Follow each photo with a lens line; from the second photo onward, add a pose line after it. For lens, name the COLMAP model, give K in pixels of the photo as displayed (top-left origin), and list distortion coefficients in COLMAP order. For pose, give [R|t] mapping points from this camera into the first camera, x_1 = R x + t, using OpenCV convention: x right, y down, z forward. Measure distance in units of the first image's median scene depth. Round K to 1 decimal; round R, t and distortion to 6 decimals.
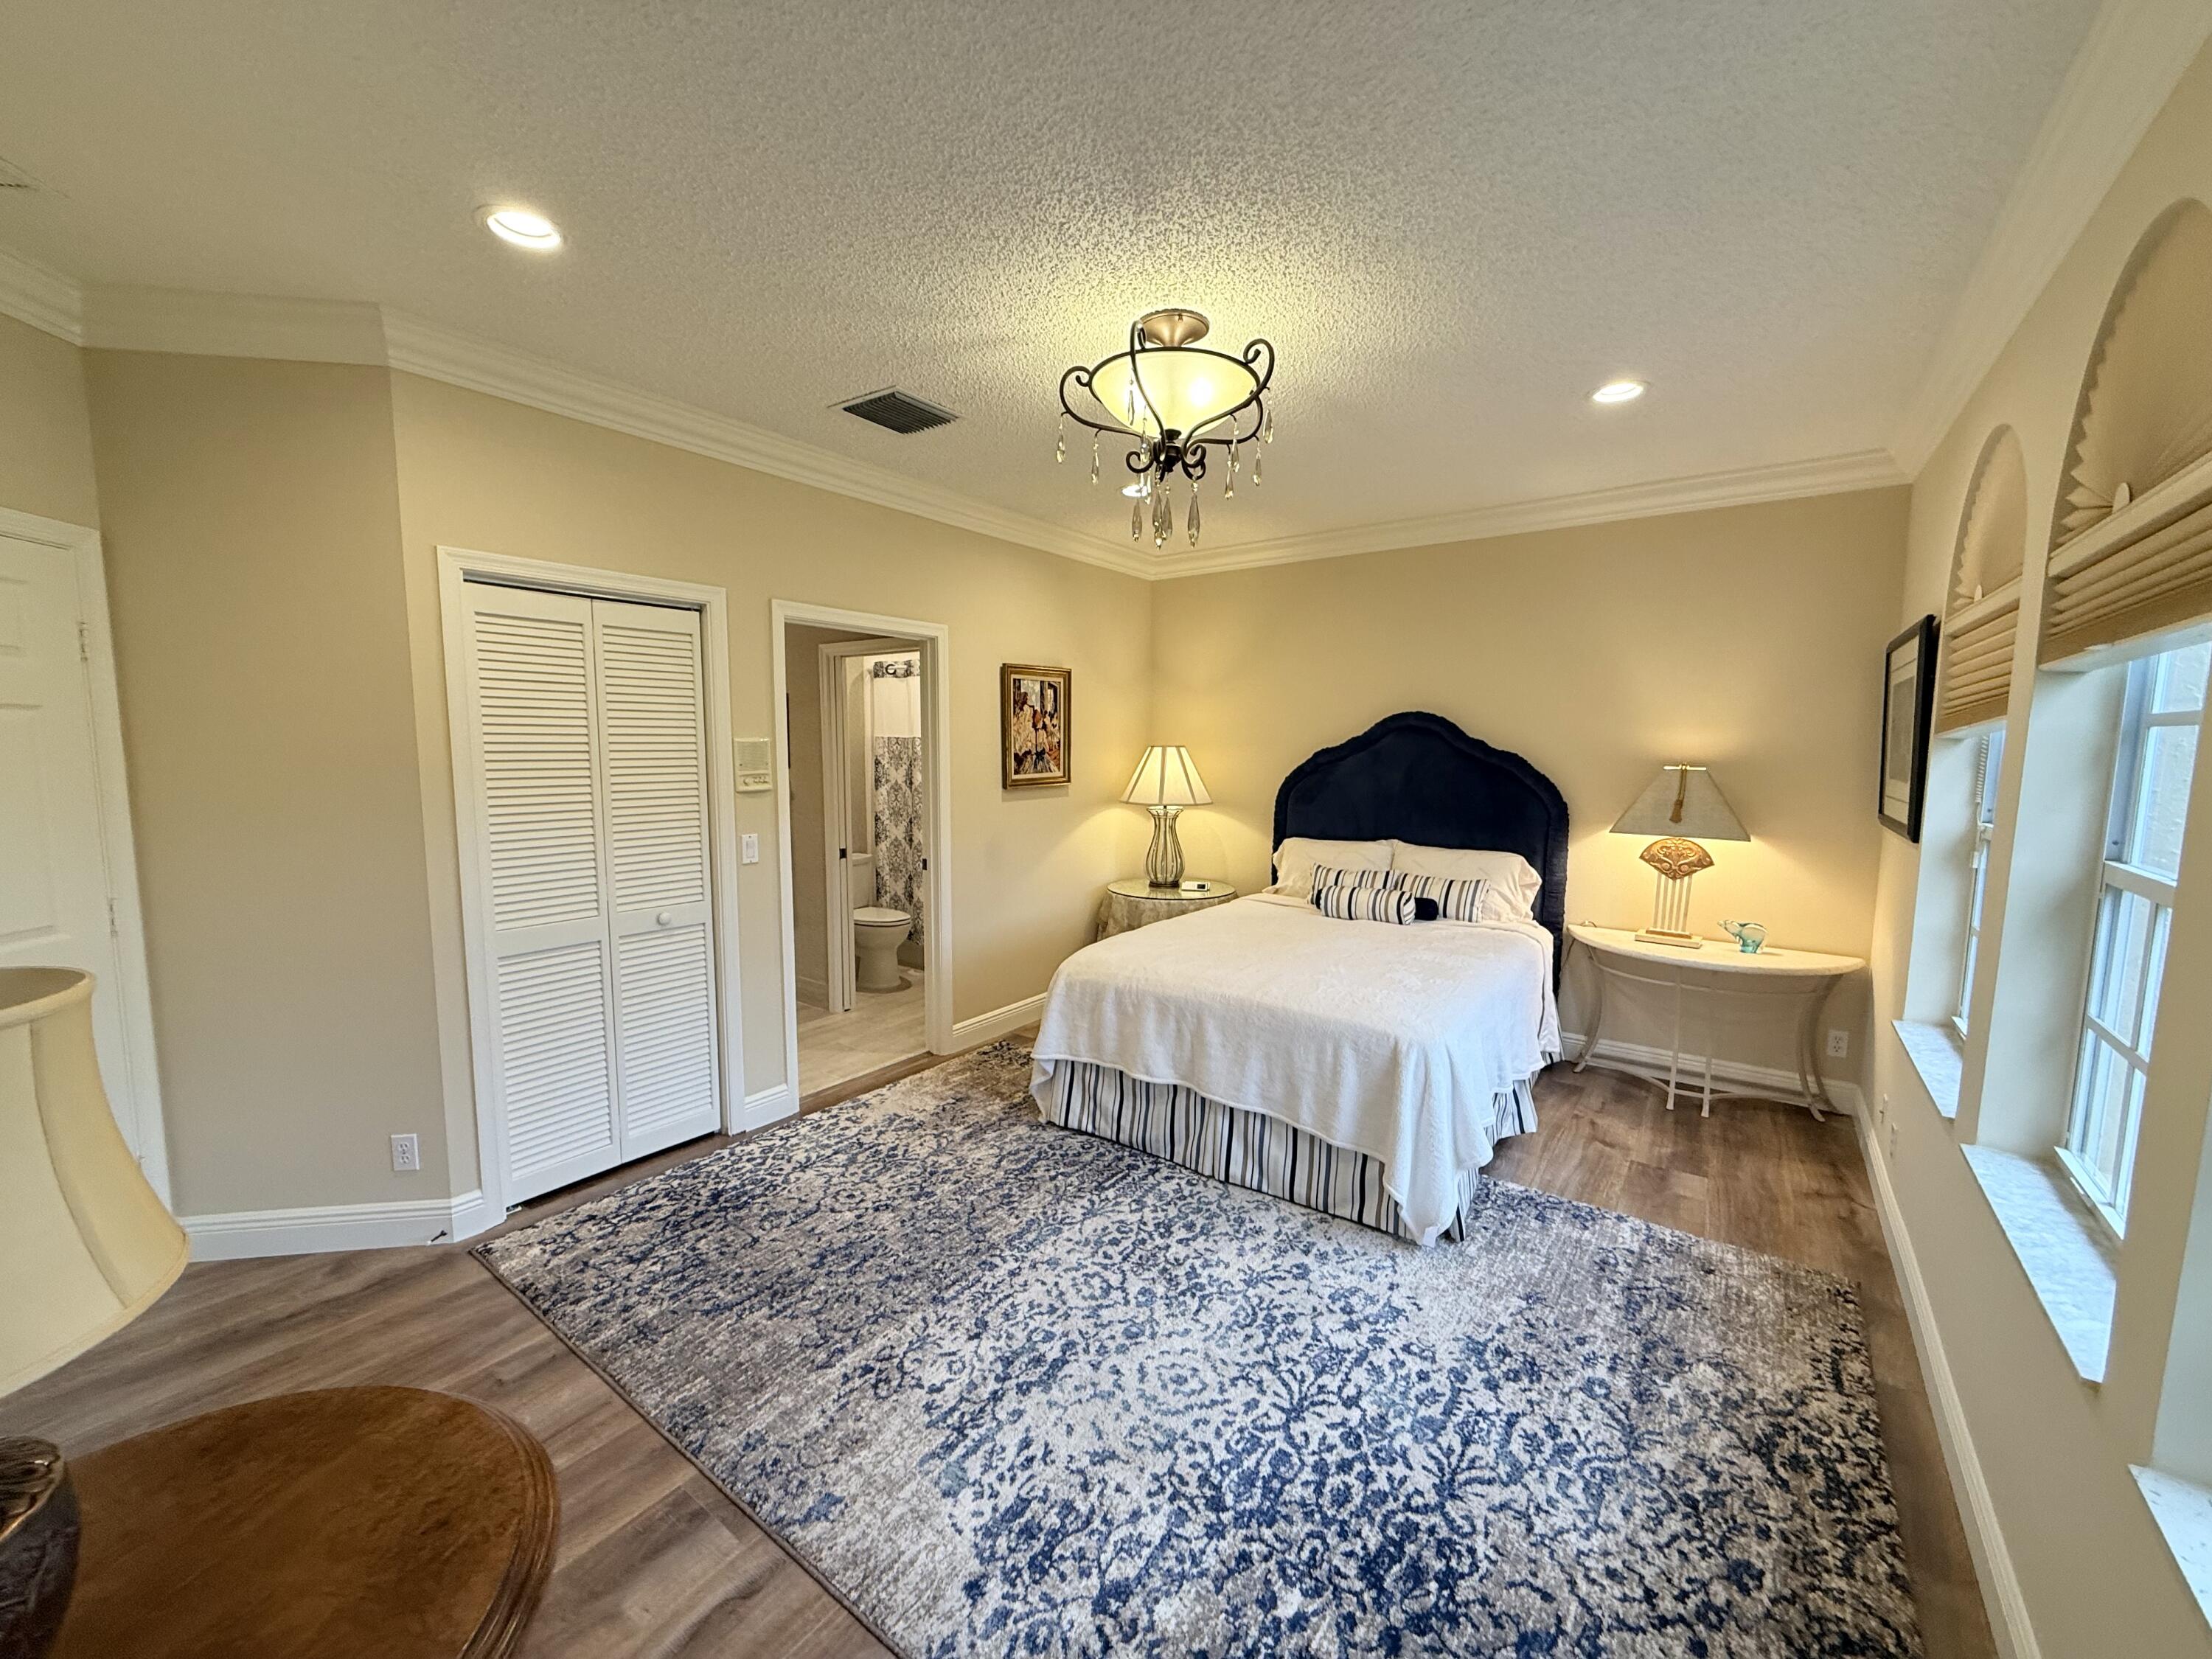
lens RADIAL K [[877.0, 0, 1106.1], [0, 877.0, 840.1], [0, 0, 1]] dist [-0.000282, -0.000740]
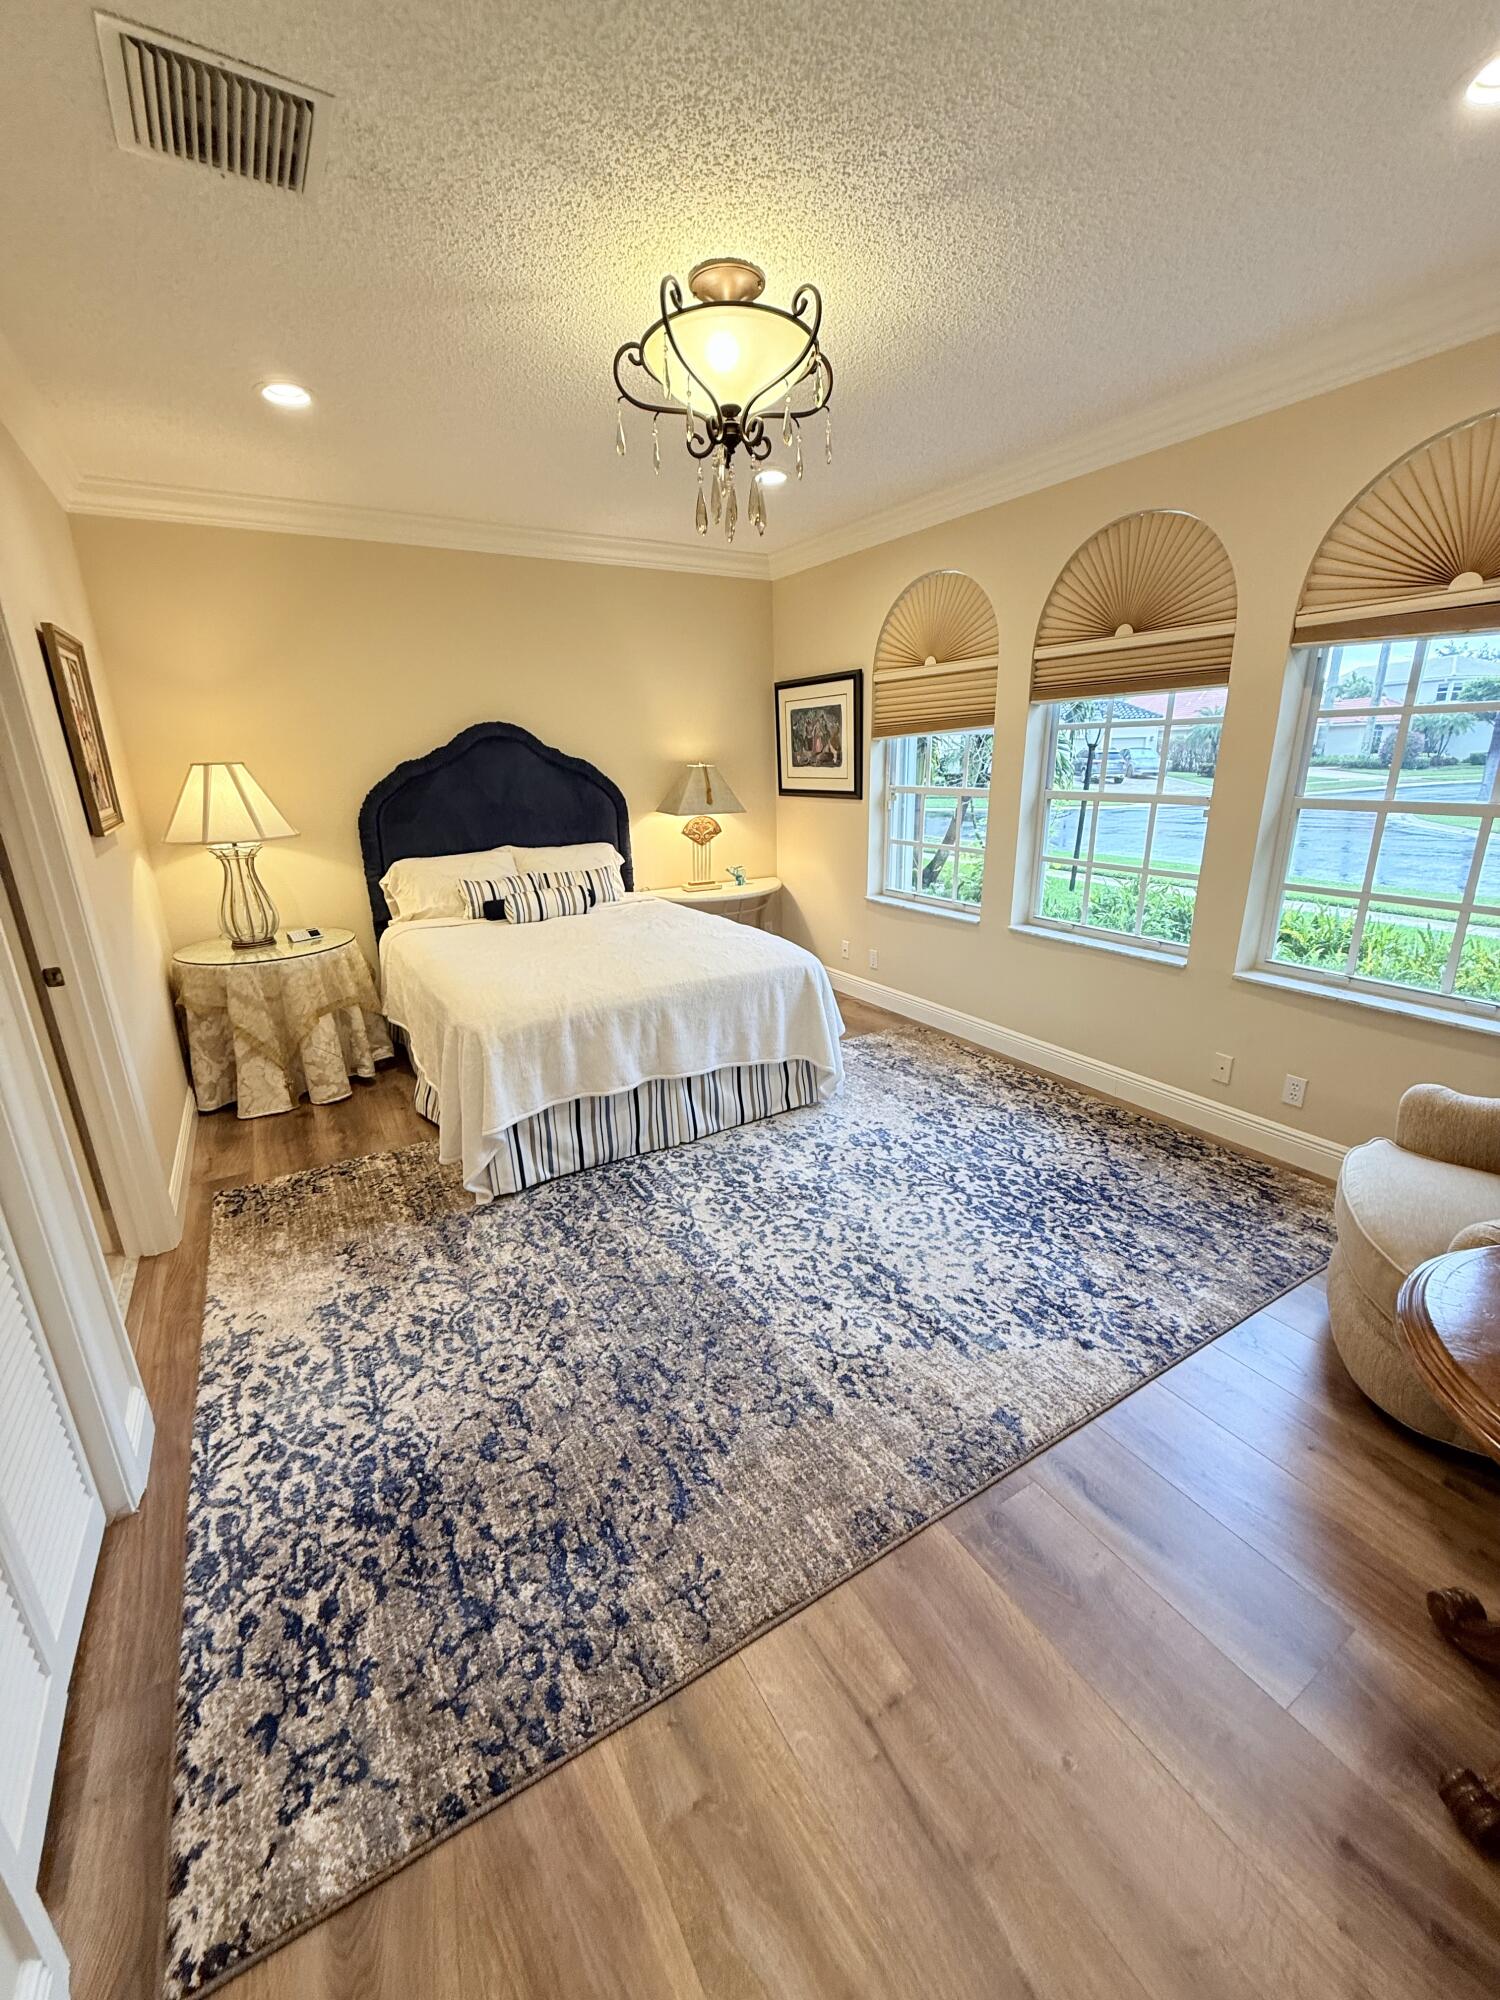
lens RADIAL K [[792.9, 0, 747.7], [0, 792.9, 992.7], [0, 0, 1]] dist [-0.000282, -0.000740]
pose [[0.382861, -0.280907, 0.880062, -0.812571], [0.124888, 0.959641, 0.251977, -0.062005], [-0.915326, 0.013437, 0.402491, 0.586824]]
